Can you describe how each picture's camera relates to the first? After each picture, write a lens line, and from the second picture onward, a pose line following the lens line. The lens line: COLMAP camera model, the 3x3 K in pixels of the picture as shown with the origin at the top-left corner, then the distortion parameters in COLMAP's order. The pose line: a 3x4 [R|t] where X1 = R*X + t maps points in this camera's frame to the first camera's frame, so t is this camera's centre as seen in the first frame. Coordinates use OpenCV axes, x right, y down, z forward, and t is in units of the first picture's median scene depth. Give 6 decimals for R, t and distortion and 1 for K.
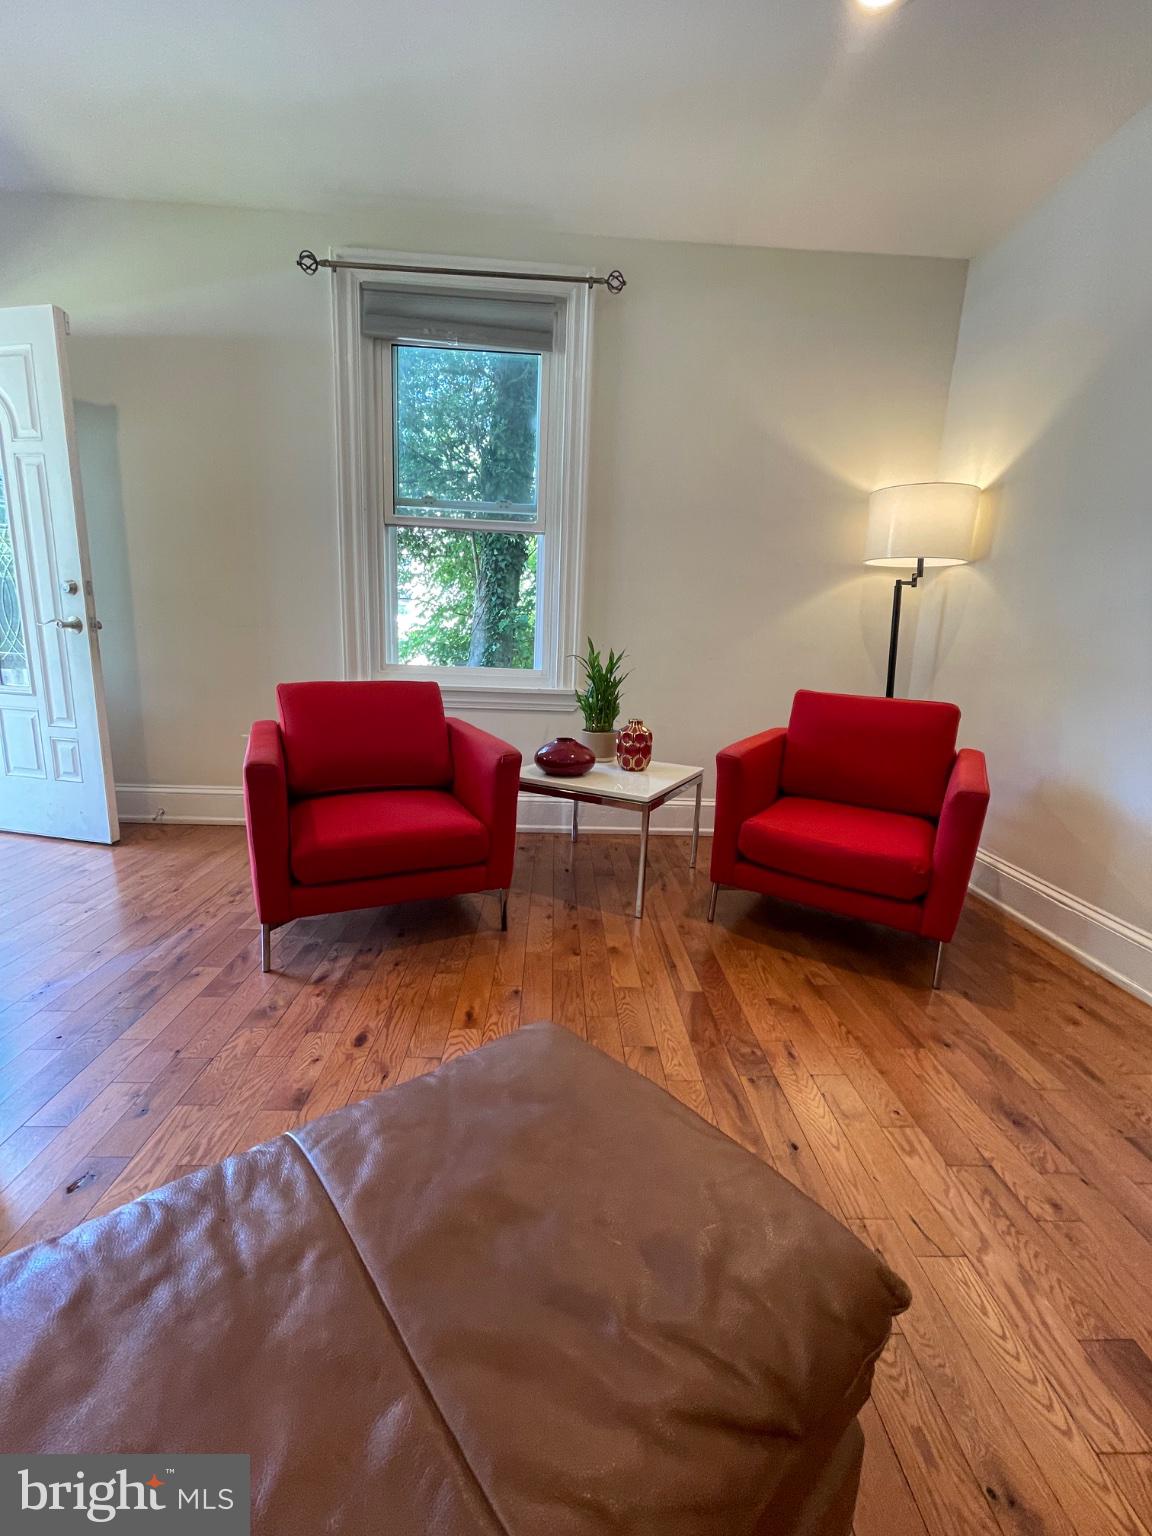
lens RADIAL K [[619.2, 0, 580.3], [0, 619.2, 765.1], [0, 0, 1]] dist [-0.007912, -0.000686]
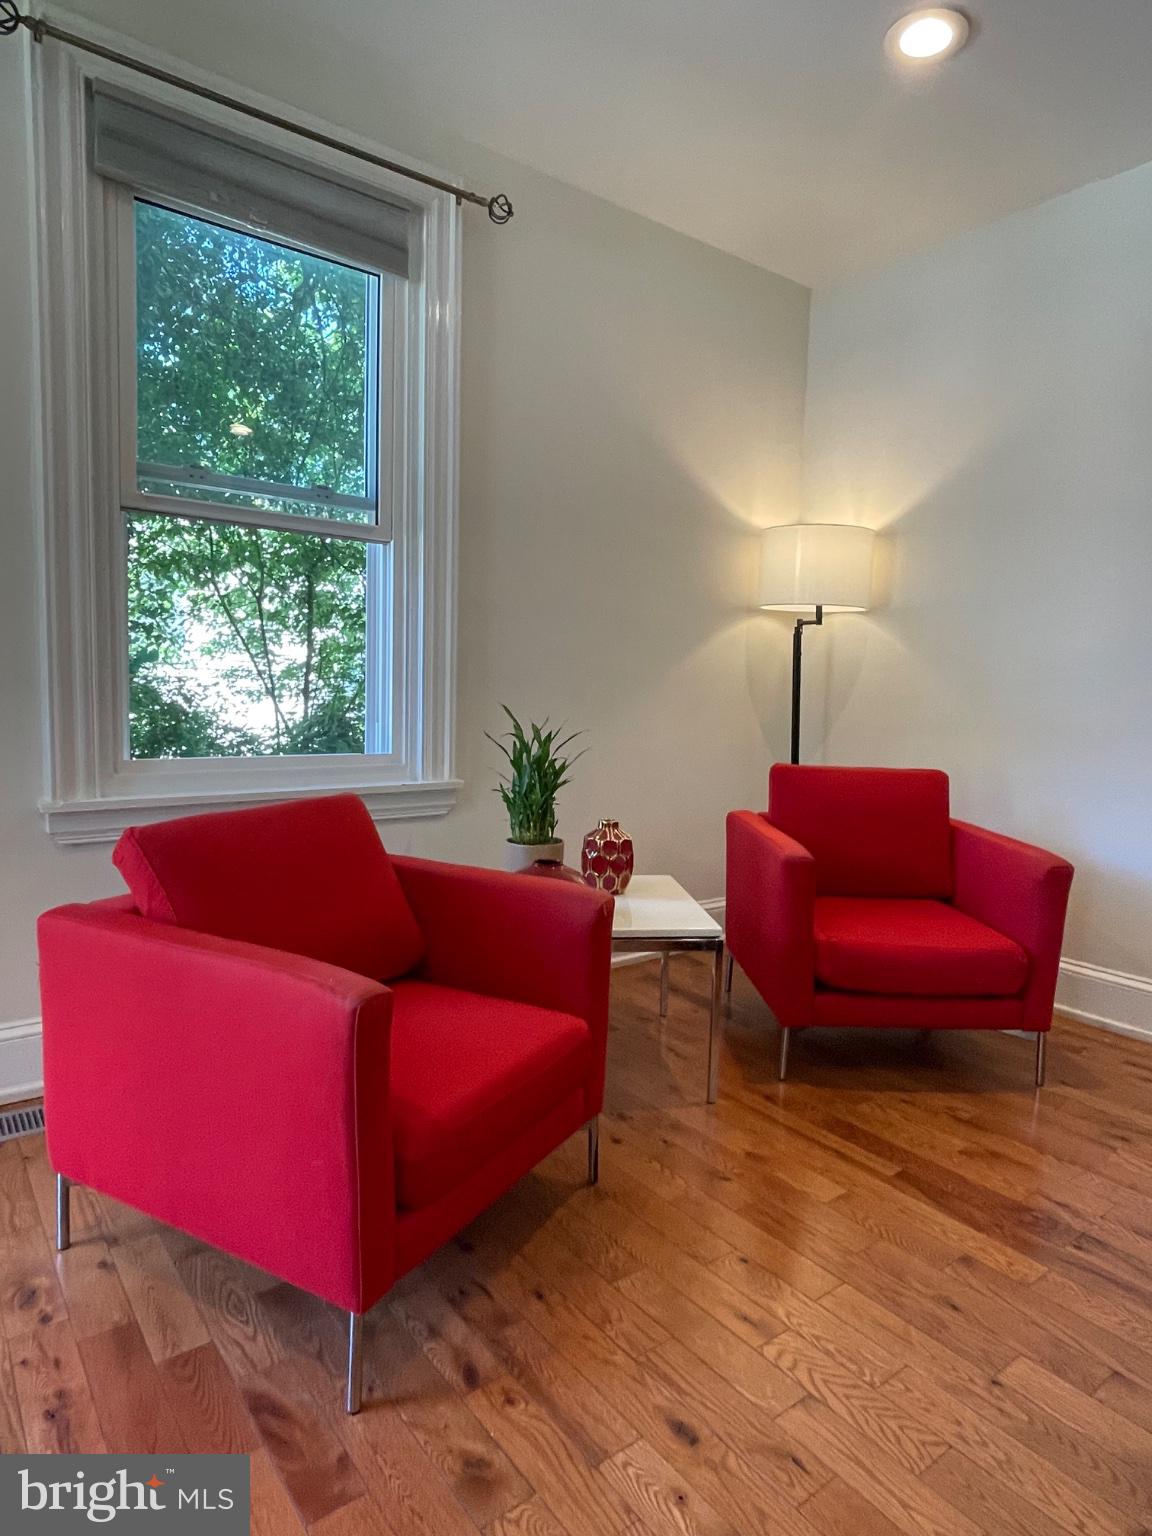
lens RADIAL K [[915.4, 0, 579.0], [0, 915.4, 765.2], [0, 0, 1]] dist [-0.008888, 0.005186]
pose [[0.818411, -0.067970, 0.570599, -0.584745], [0.122586, 0.990773, -0.057804, -0.089672], [-0.561405, 0.117255, 0.819192, 0.188627]]
